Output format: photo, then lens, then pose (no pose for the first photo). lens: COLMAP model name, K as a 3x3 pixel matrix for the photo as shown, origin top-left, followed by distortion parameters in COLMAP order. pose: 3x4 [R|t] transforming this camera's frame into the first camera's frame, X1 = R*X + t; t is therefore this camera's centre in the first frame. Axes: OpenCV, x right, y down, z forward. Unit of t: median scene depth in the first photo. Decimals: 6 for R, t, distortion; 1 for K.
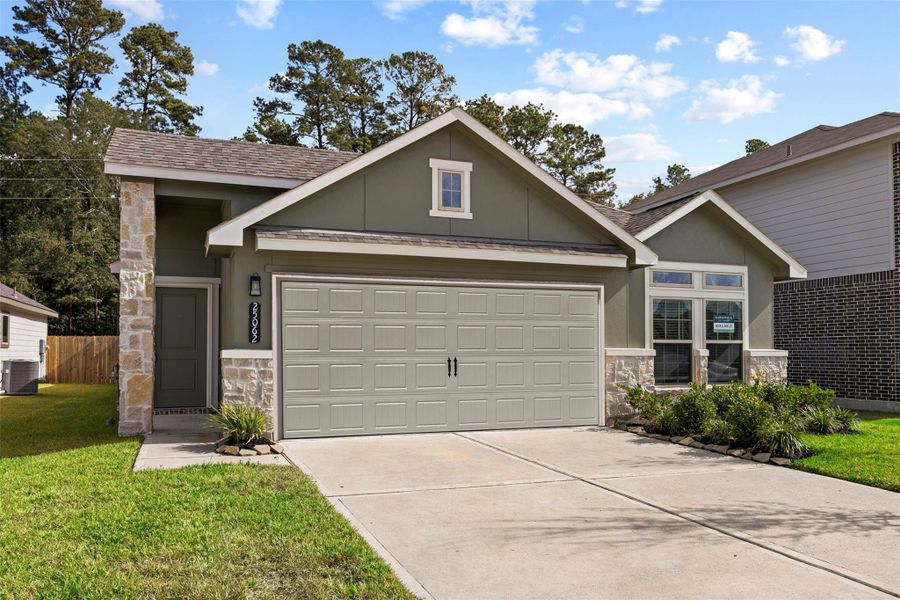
lens RADIAL K [[707.9, 0, 449.6], [0, 707.9, 327.5], [0, 0, 1]] dist [-0.011292, -0.002393]
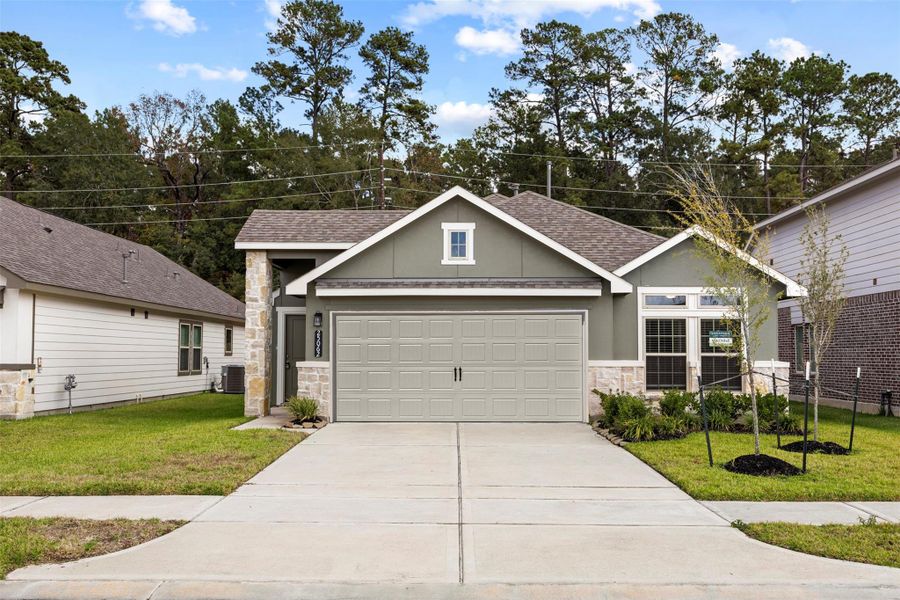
lens RADIAL K [[851.6, 0, 450.5], [0, 851.6, 305.4], [0, 0, 1]] dist [-0.043566, 0.000000]
pose [[0.931526, -0.019826, -0.363135, 0.474588], [0.011087, 0.999597, -0.026133, -0.027685], [0.363507, 0.020317, 0.931370, -0.432338]]
